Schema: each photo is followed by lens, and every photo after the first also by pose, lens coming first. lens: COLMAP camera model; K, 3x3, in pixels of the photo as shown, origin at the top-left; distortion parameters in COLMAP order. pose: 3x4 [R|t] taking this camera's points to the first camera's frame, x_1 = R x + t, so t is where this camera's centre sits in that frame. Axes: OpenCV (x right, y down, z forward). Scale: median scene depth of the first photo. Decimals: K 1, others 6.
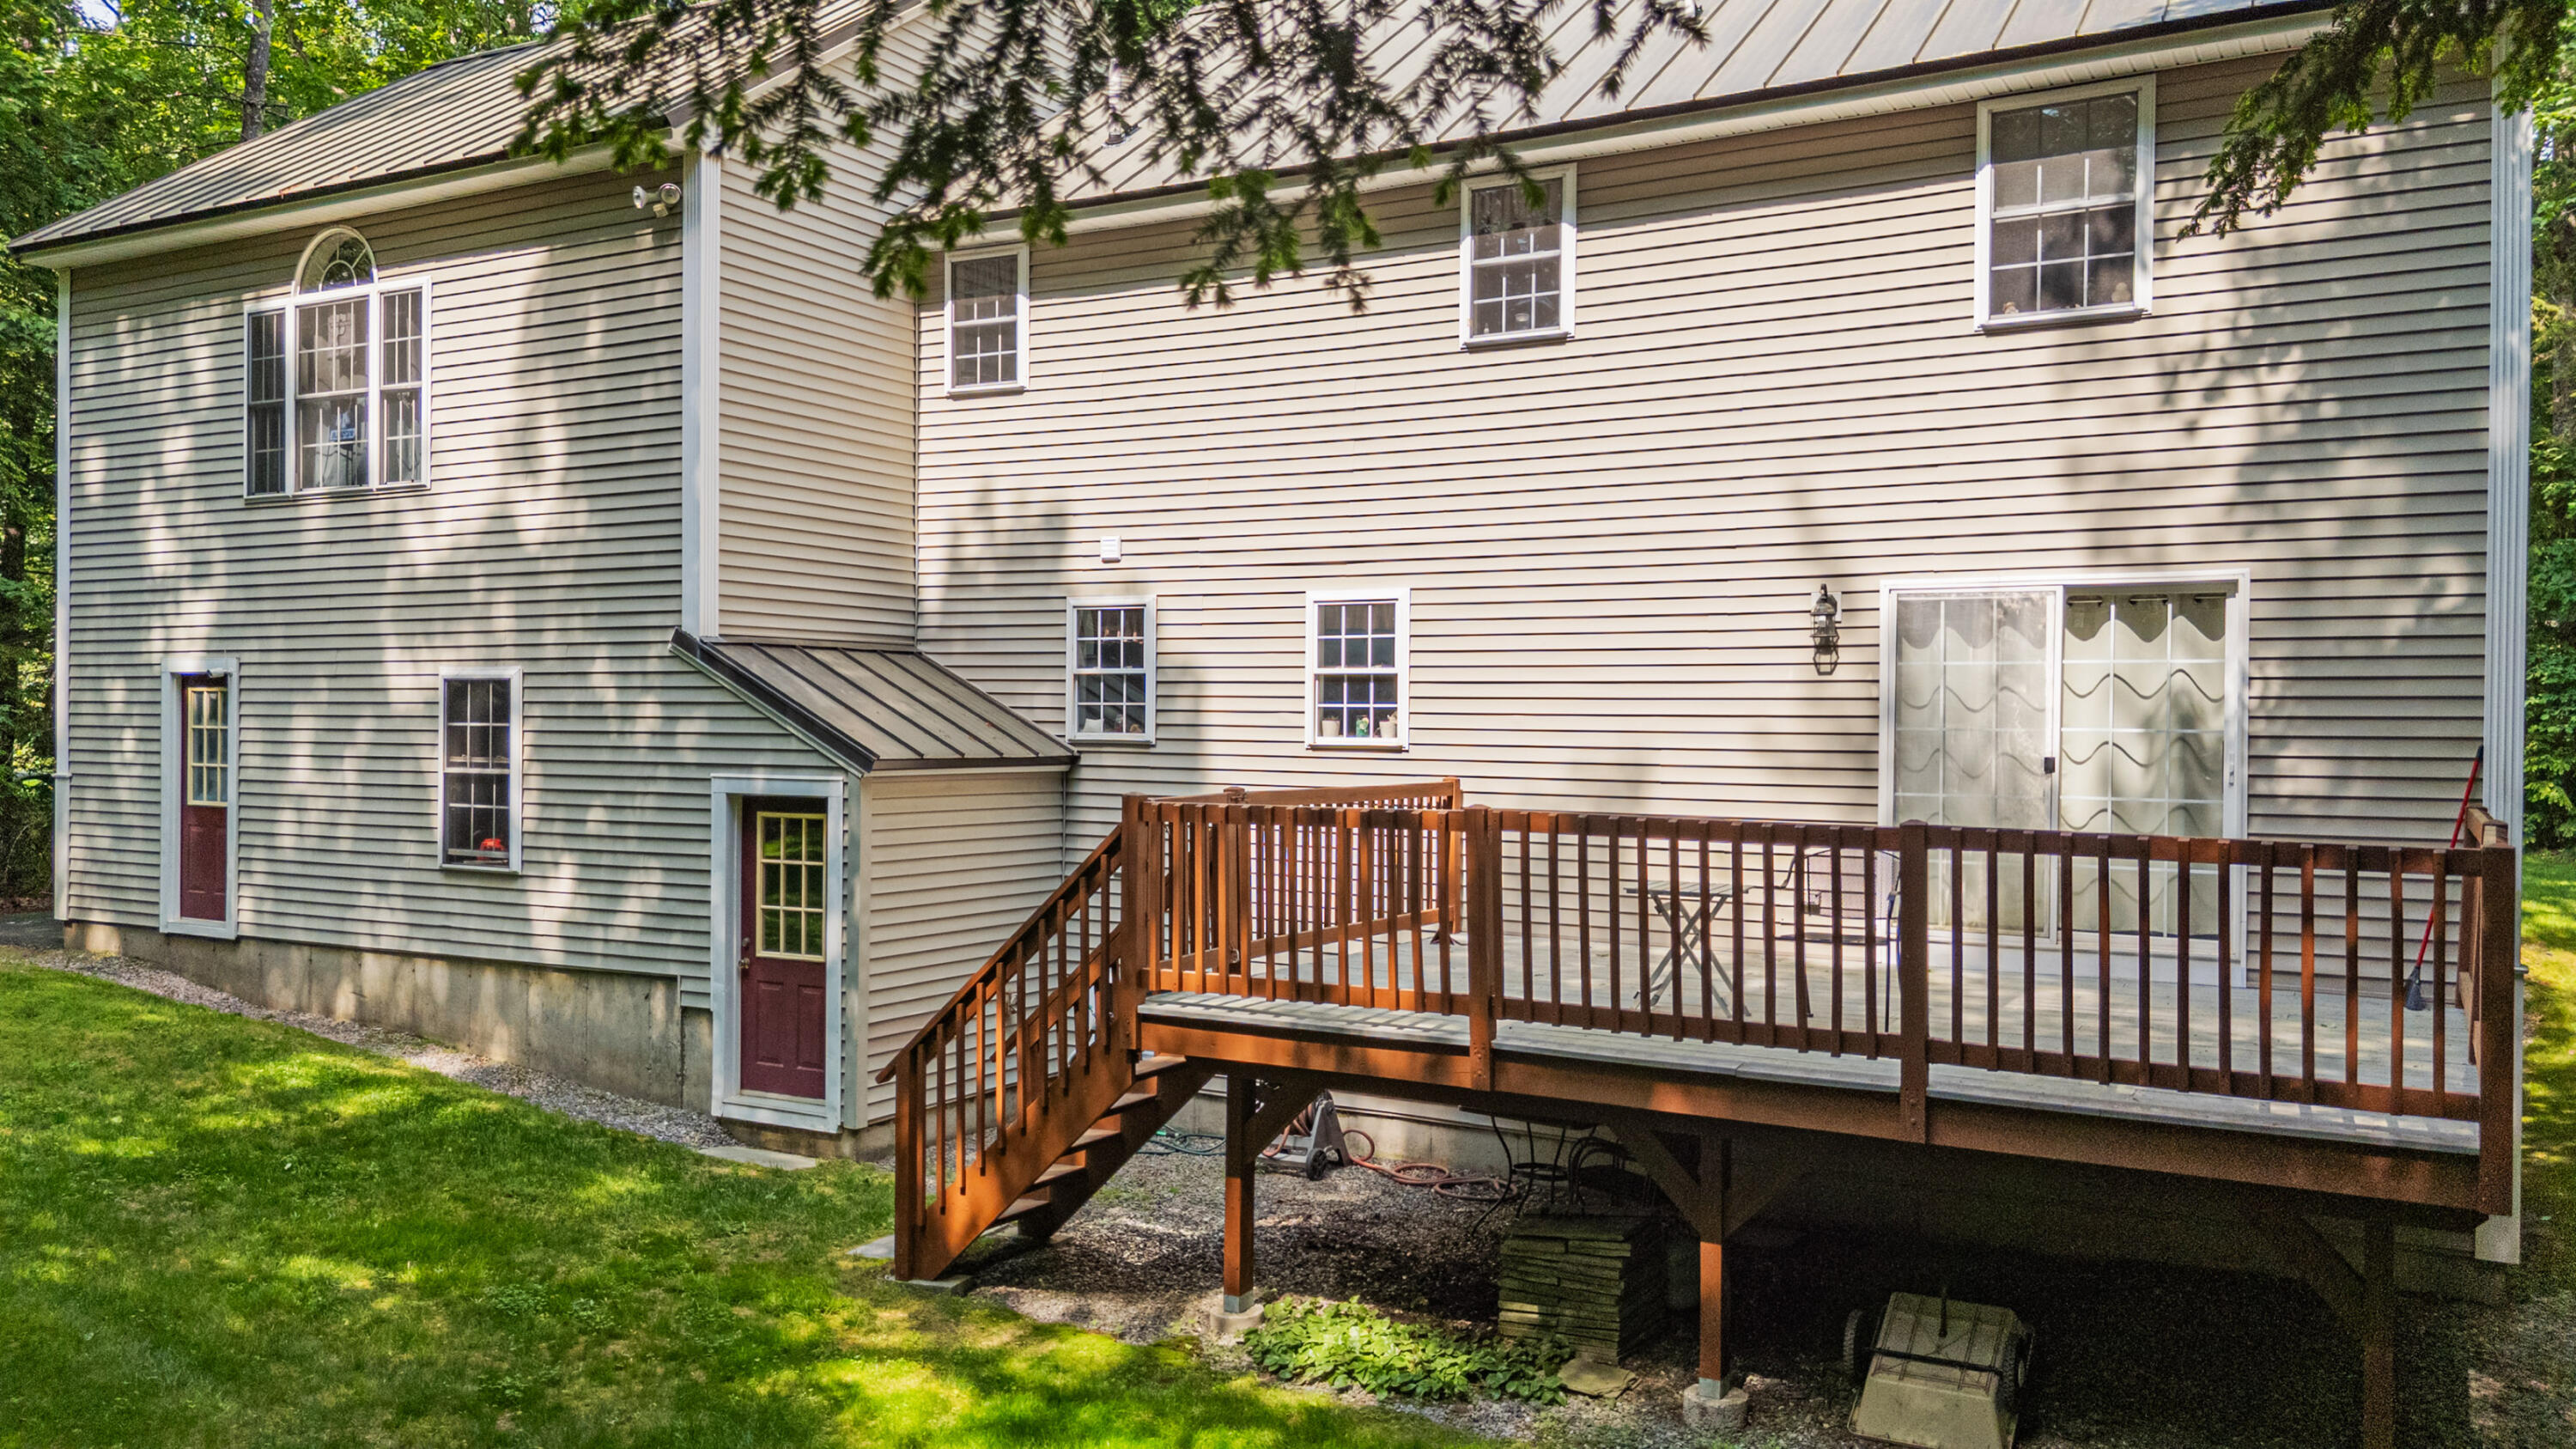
lens RADIAL K [[1942.1, 0, 1284.1], [0, 1942.1, 731.3], [0, 0, 1]] dist [0.075609, -0.065763]
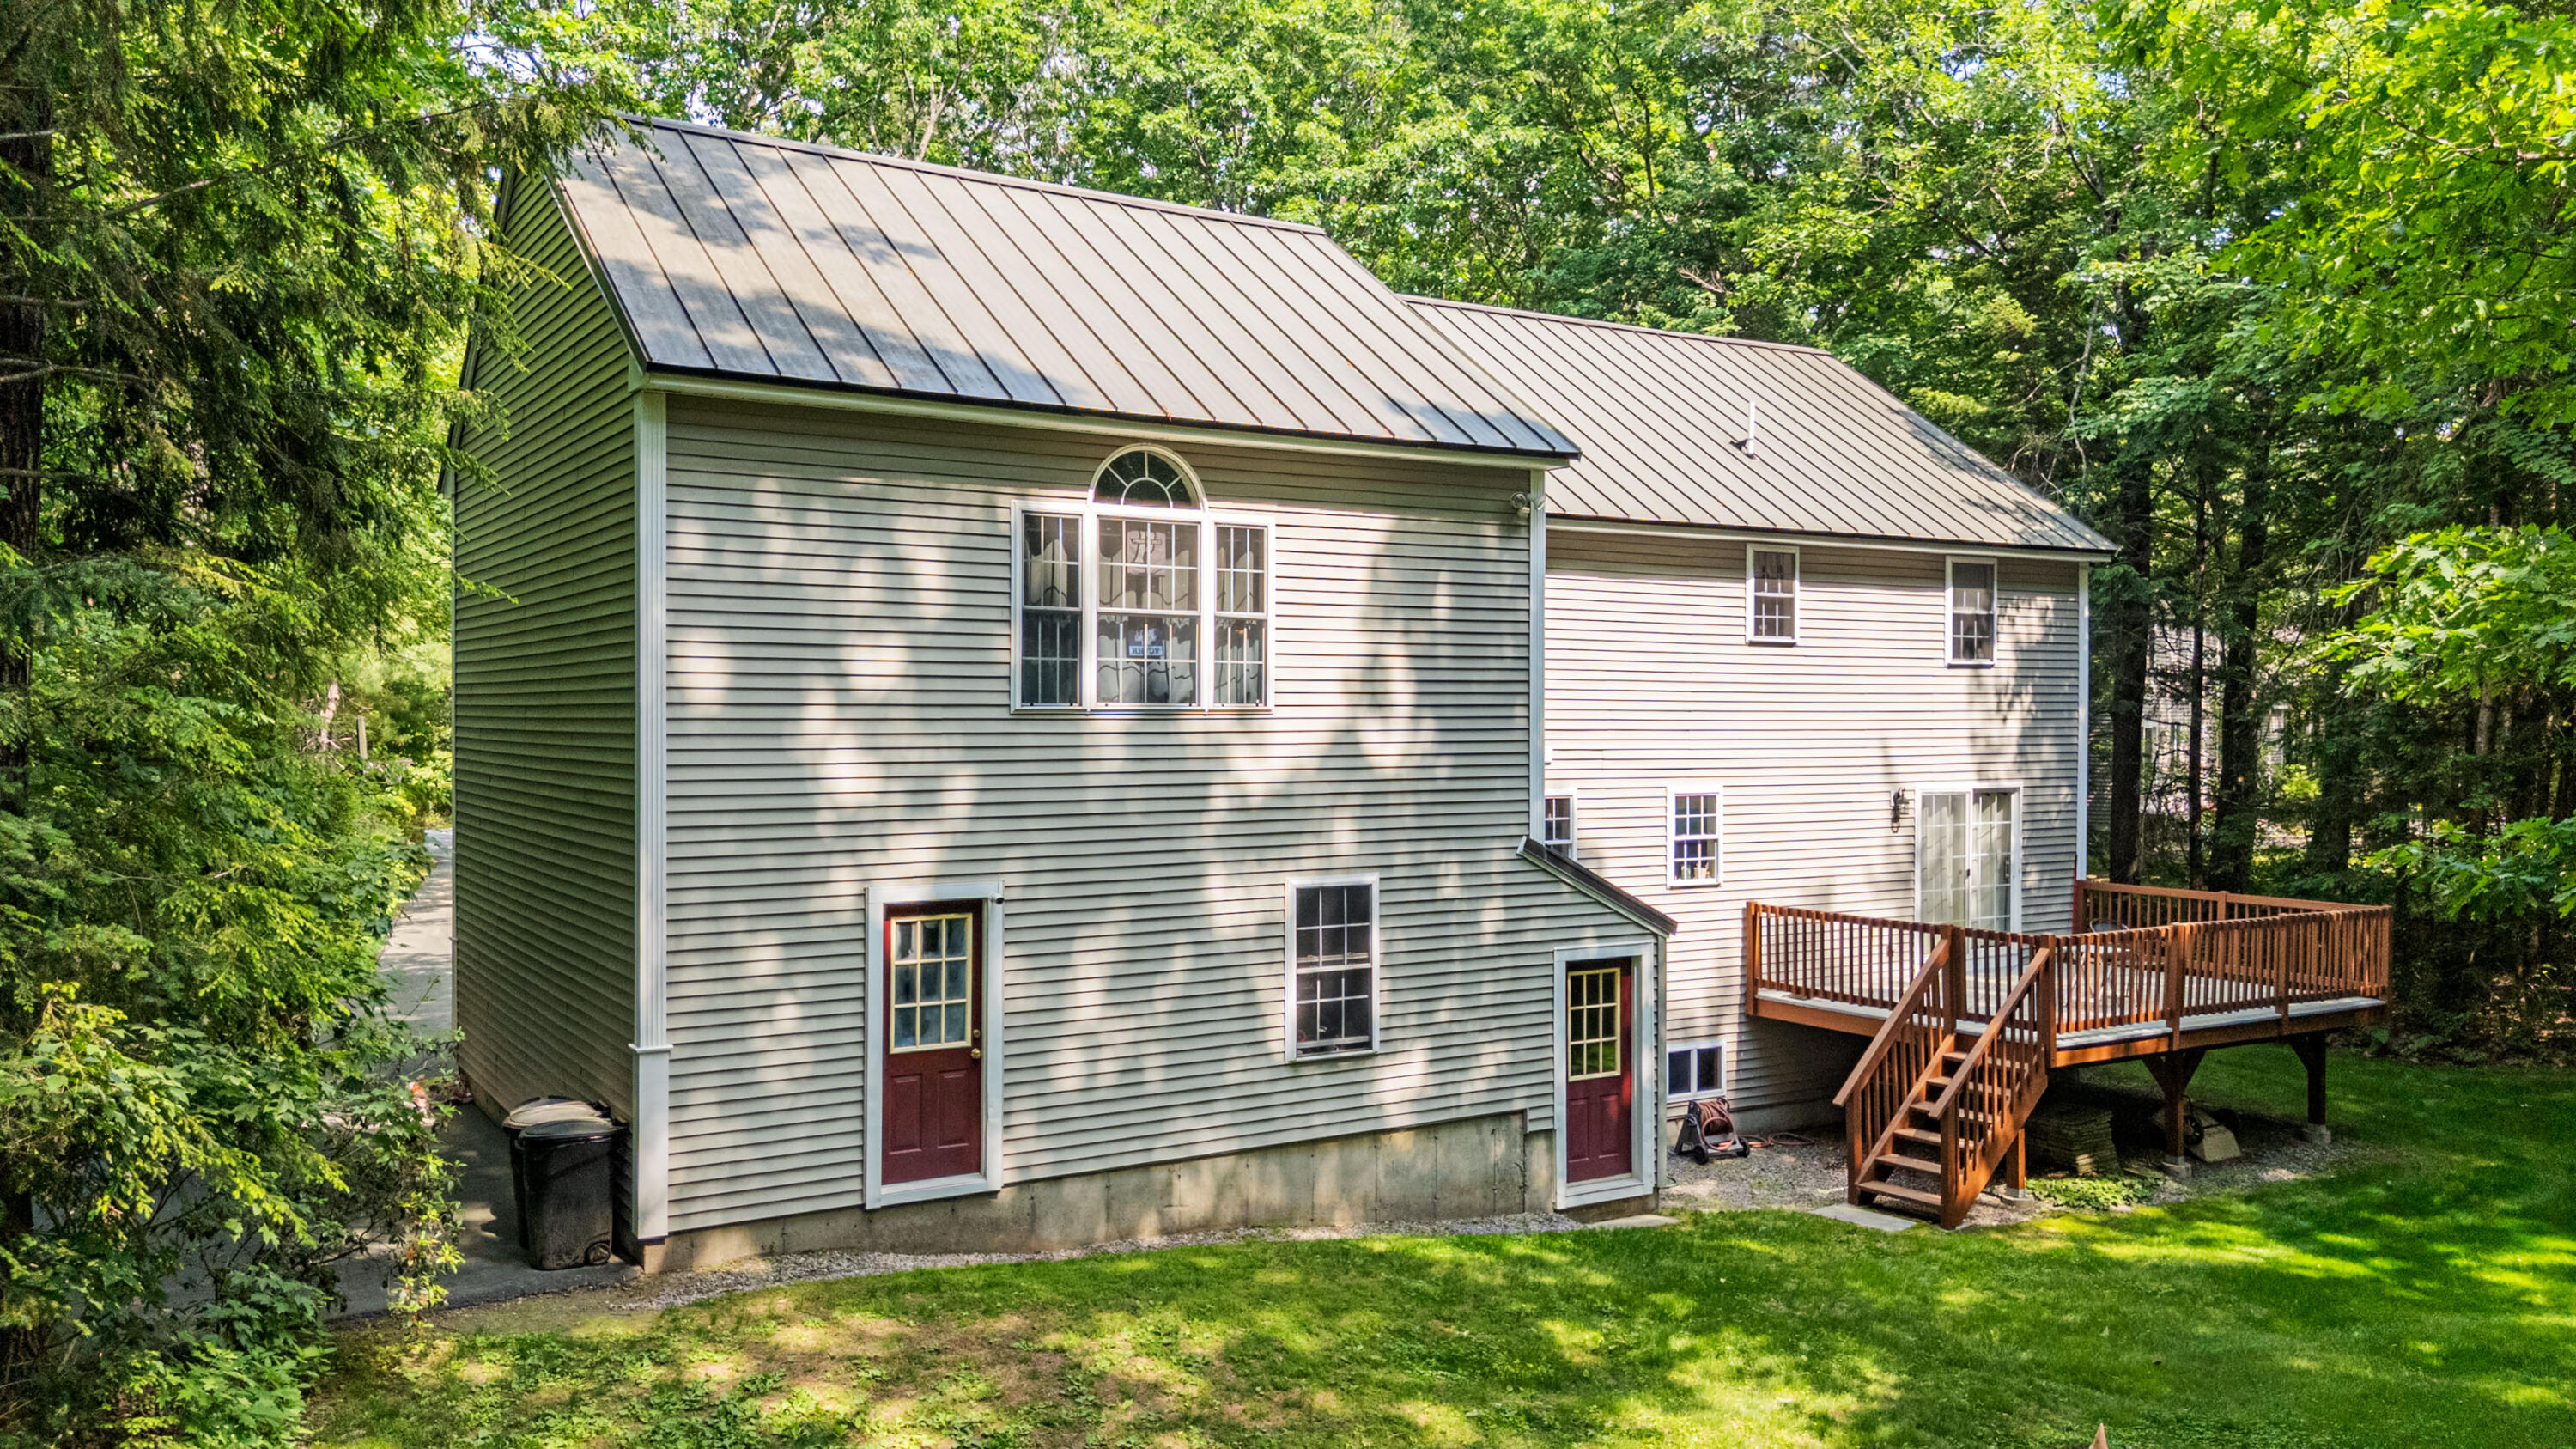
lens RADIAL K [[1942.1, 0, 1306.1], [0, 1942.1, 748.7], [0, 0, 1]] dist [0.075609, -0.065763]
pose [[0.461394, -0.024398, 0.886860, -1.521756], [0.006648, 0.999689, 0.024043, -0.144136], [-0.887171, -0.005198, 0.461412, 0.547559]]
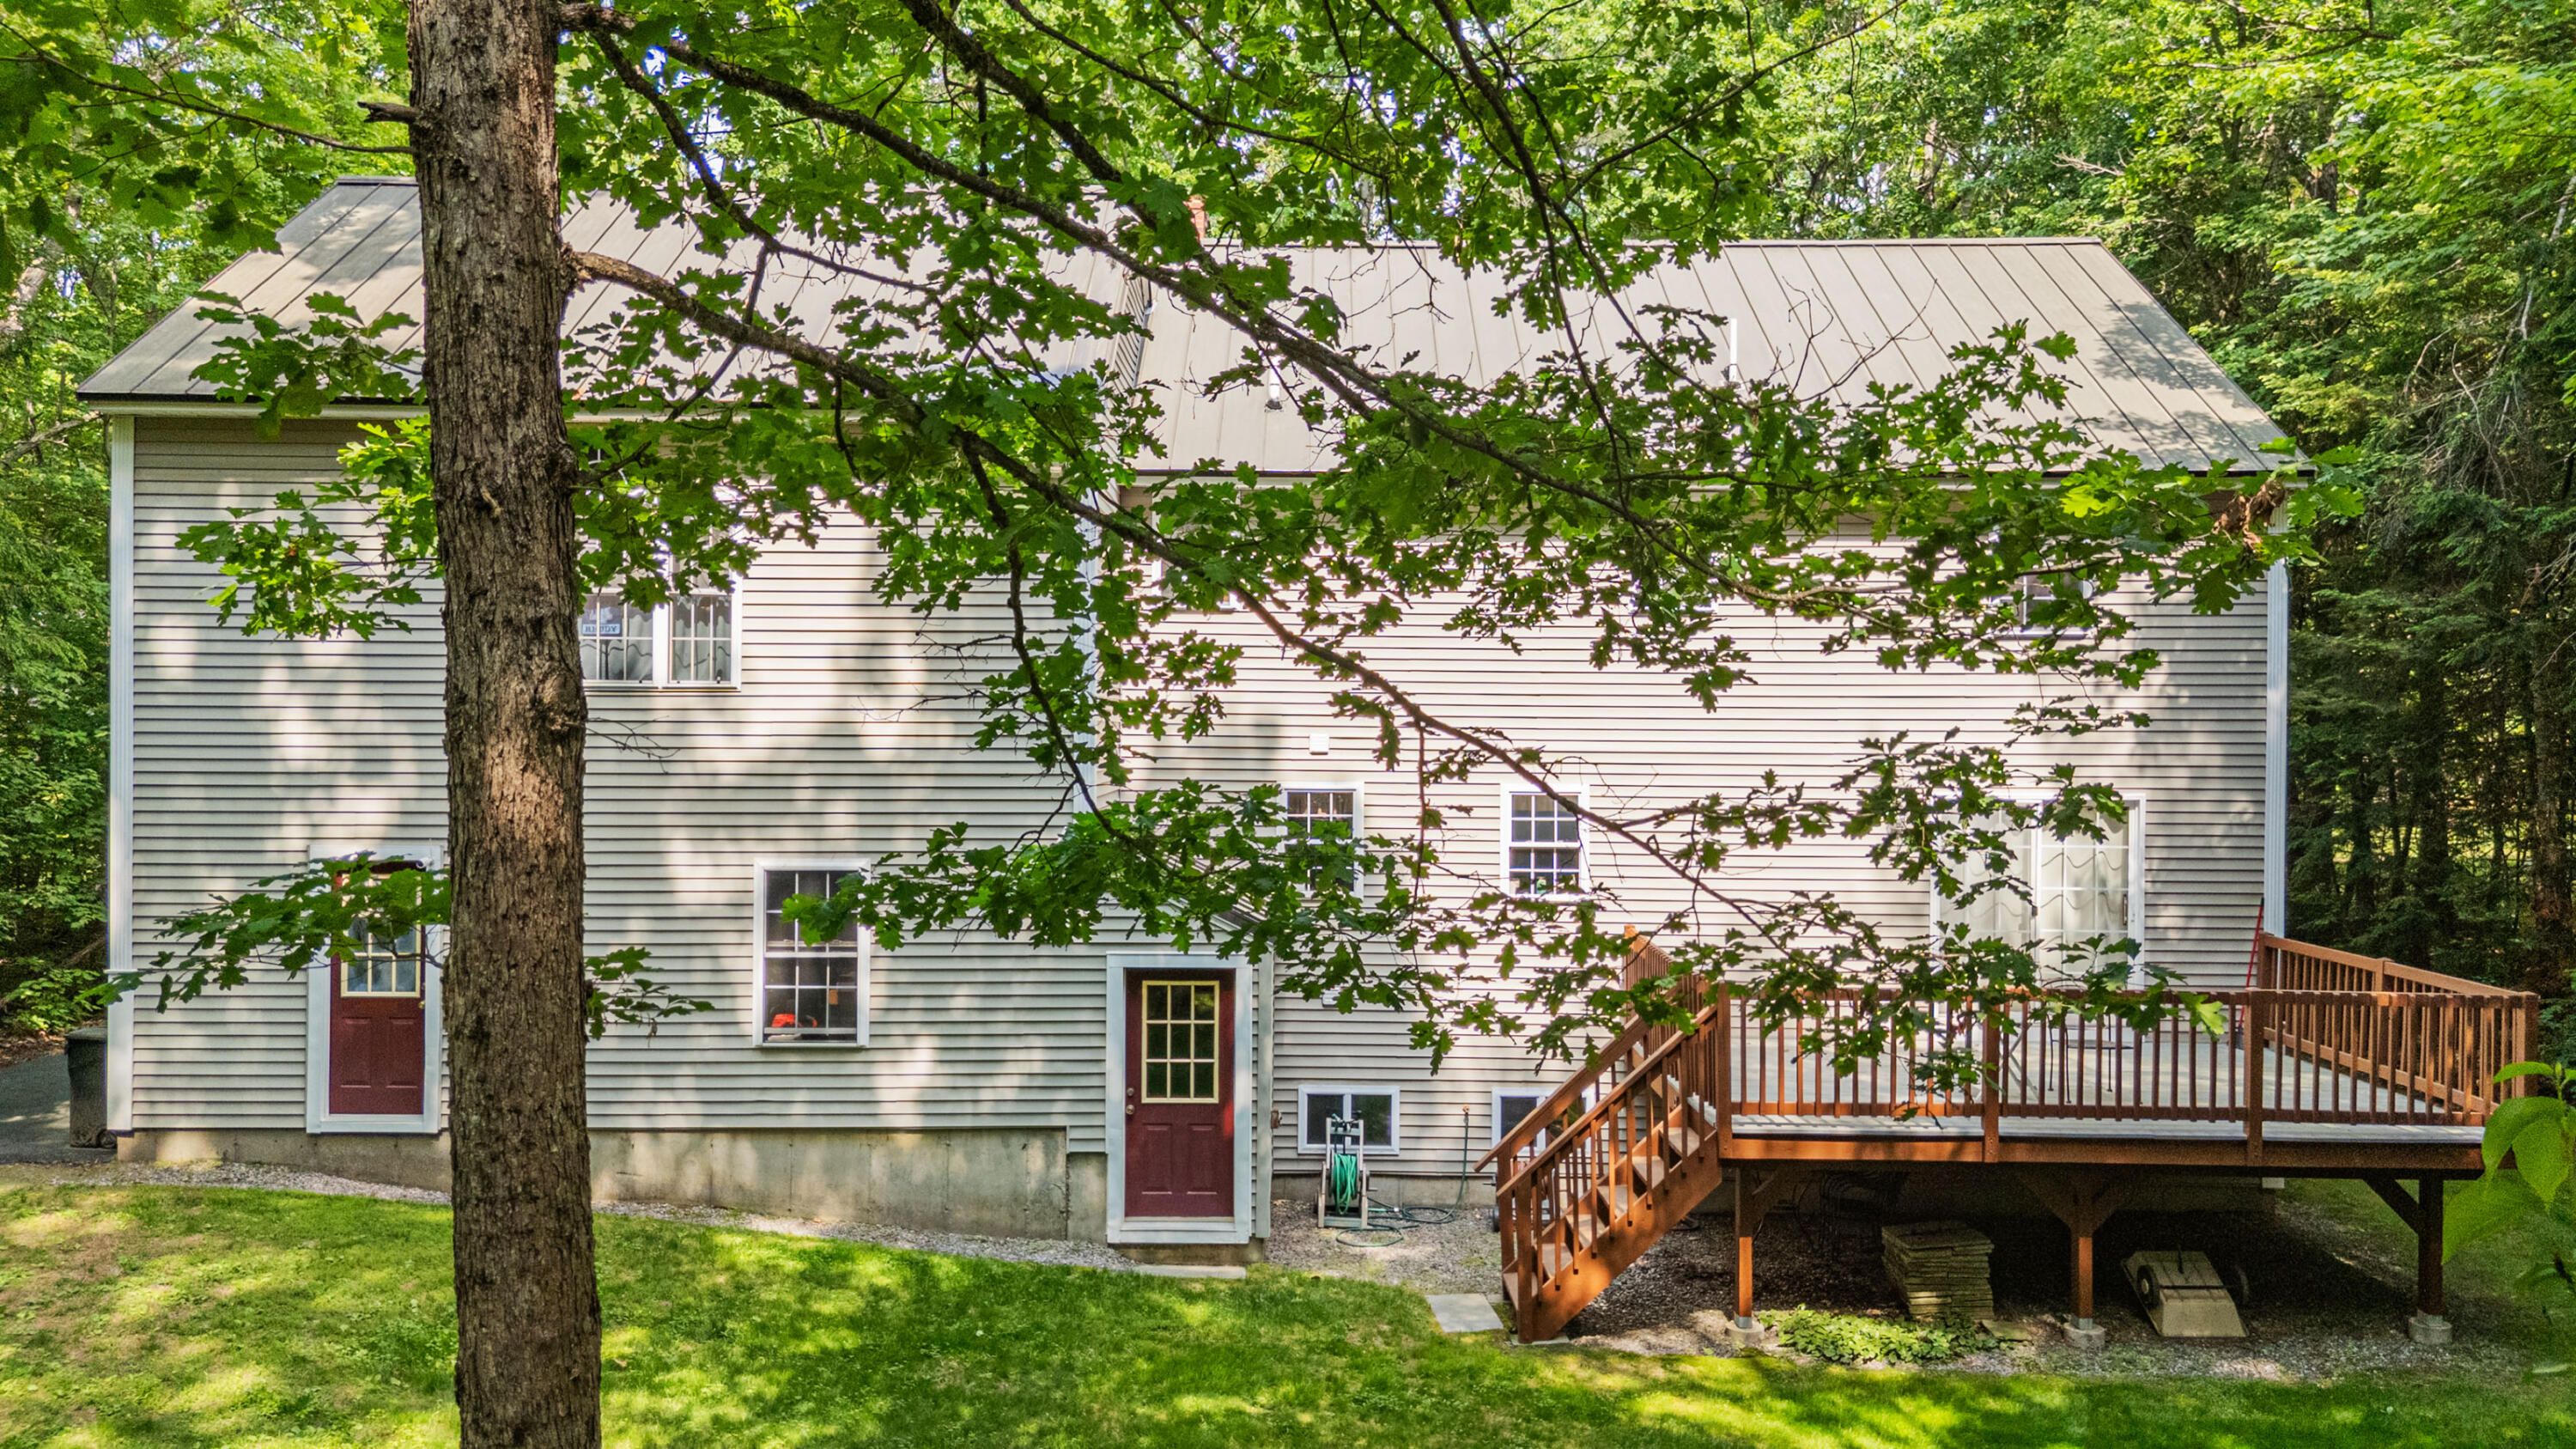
lens RADIAL K [[1942.1, 0, 1295.0], [0, 1942.1, 724.0], [0, 0, 1]] dist [0.075609, -0.065763]
pose [[0.867568, -0.005550, 0.497287, -0.778648], [0.003974, 0.999983, 0.004229, -0.120866], [-0.497302, -0.001693, 0.867576, -0.077483]]
